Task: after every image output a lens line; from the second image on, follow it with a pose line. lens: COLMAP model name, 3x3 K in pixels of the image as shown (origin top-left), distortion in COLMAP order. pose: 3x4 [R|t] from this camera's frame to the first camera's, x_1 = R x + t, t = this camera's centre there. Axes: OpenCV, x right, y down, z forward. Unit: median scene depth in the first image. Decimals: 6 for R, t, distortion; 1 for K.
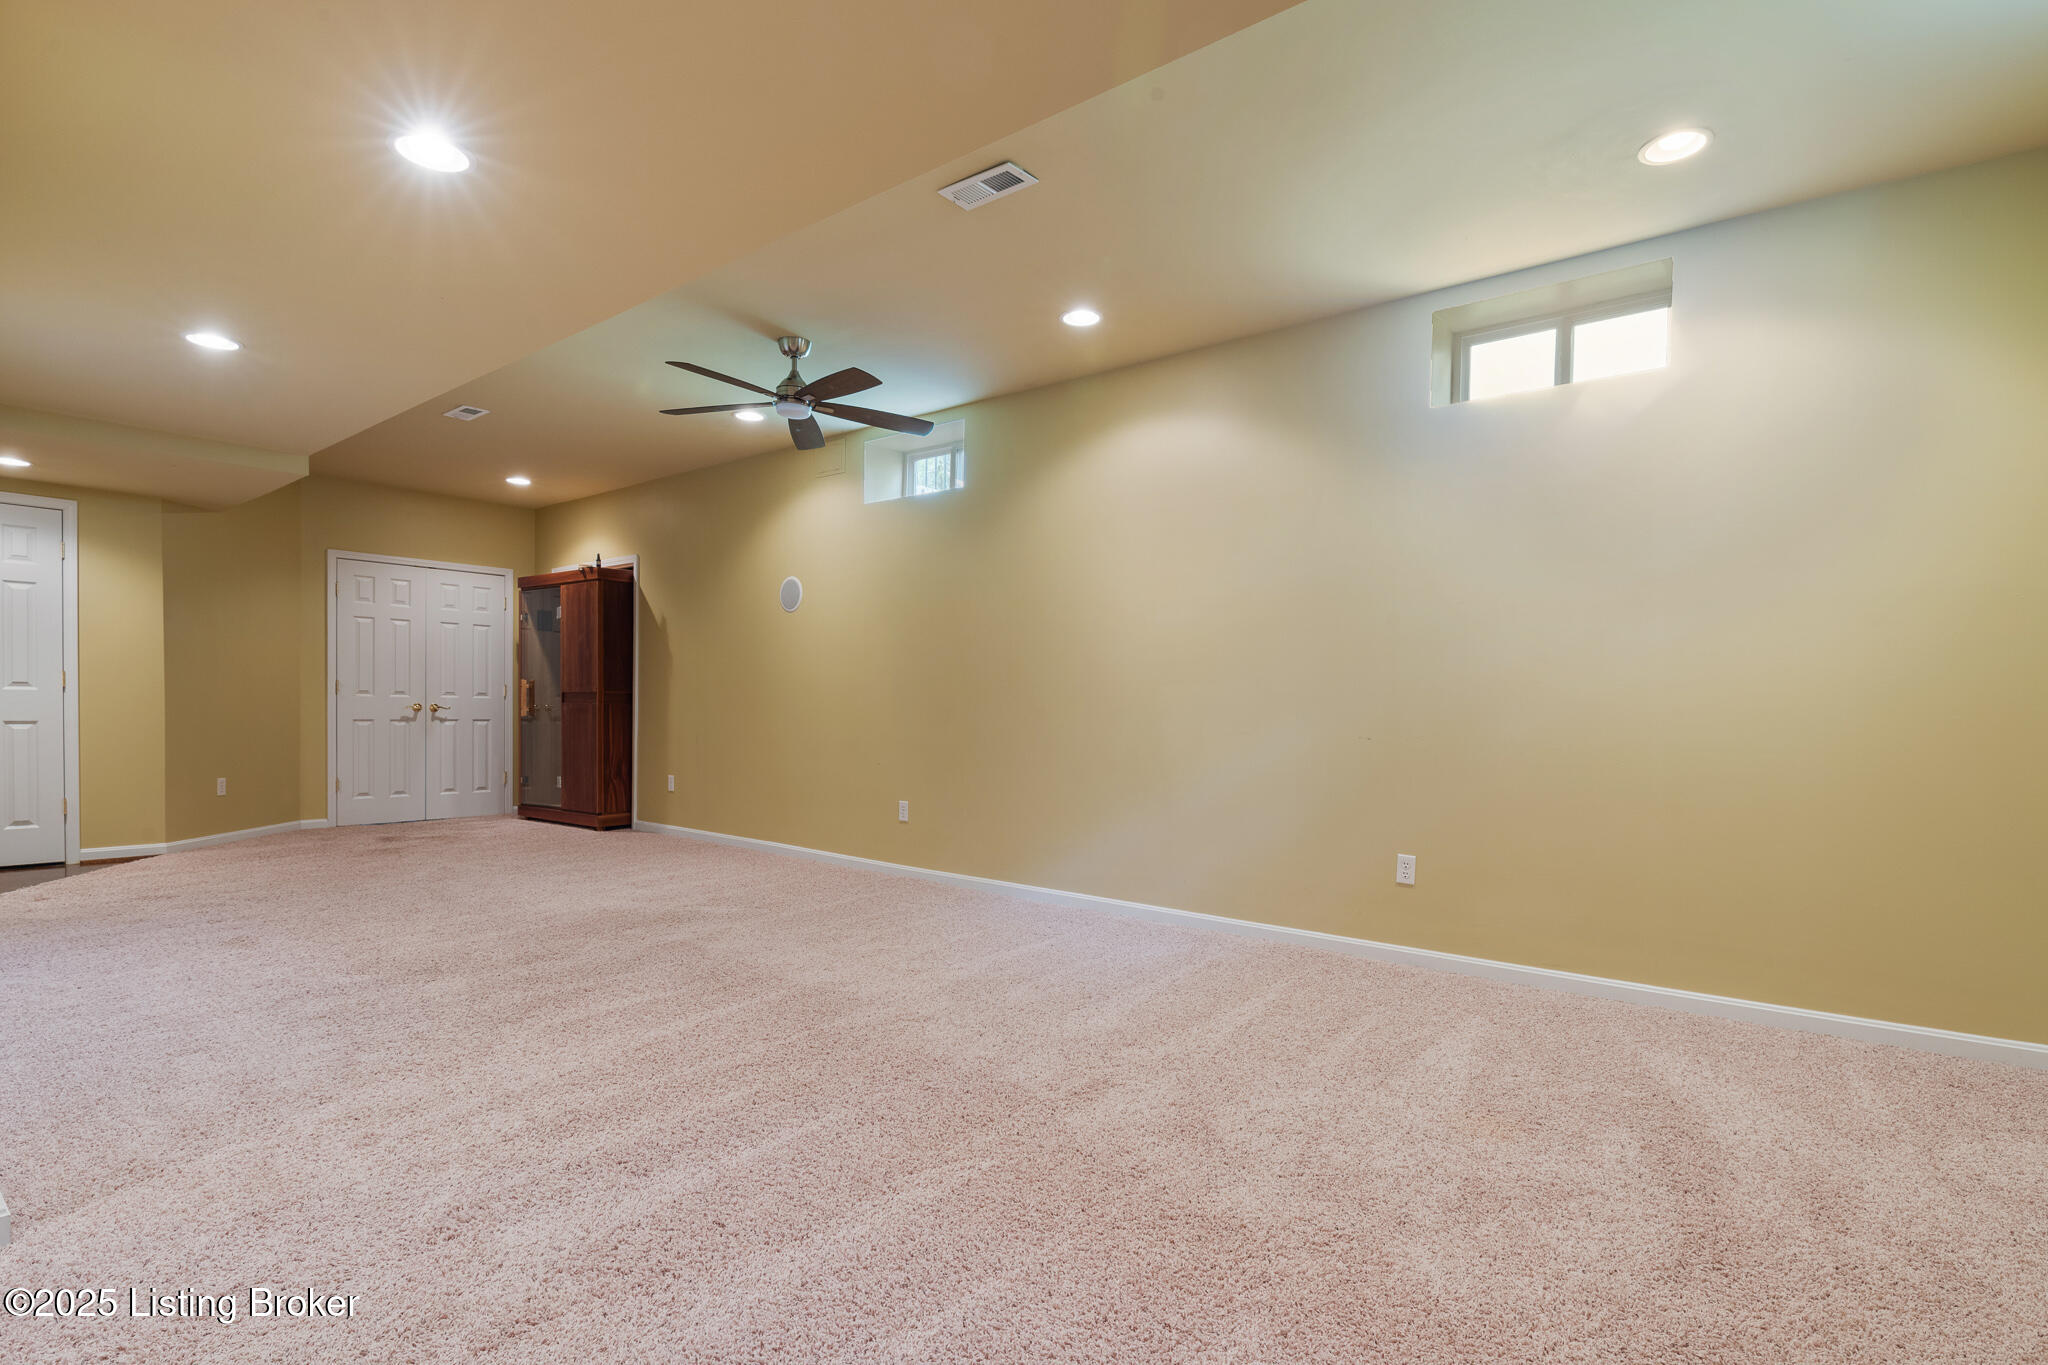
lens RADIAL K [[1009.7, 0, 1037.4], [0, 1009.7, 728.5], [0, 0, 1]] dist [-0.000942, -0.000427]
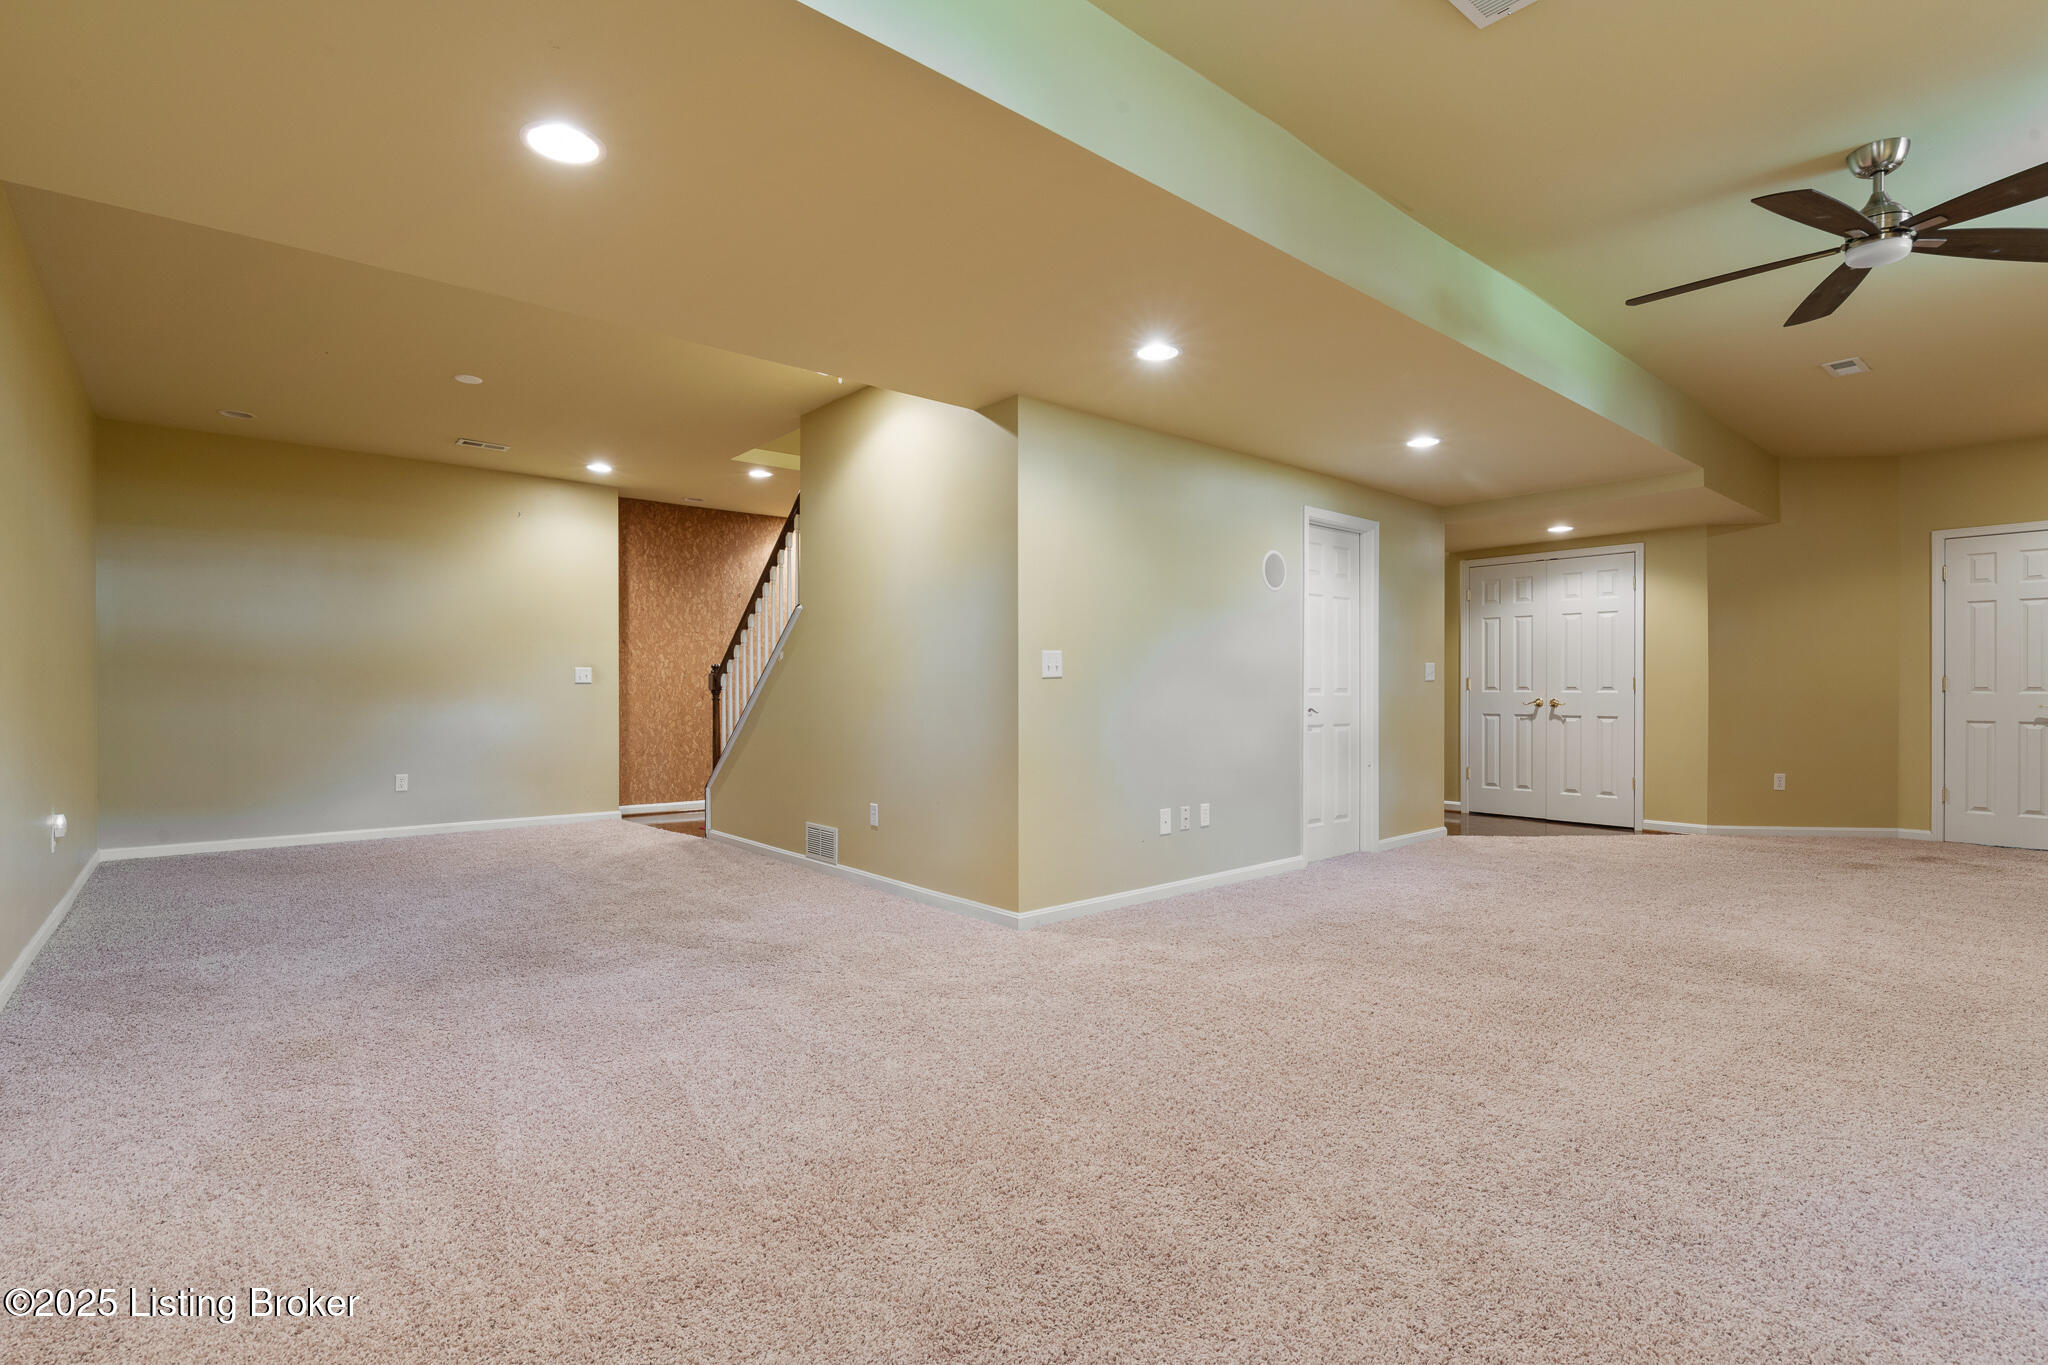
lens RADIAL K [[1001.7, 0, 1019.2], [0, 1001.7, 706.3], [0, 0, 1]] dist [-0.002291, -0.001530]
pose [[-0.214024, -0.000068, -0.976828, 0.410870], [-0.024895, 0.999676, 0.005385, -0.007641], [0.976511, 0.025471, -0.213956, 0.481316]]
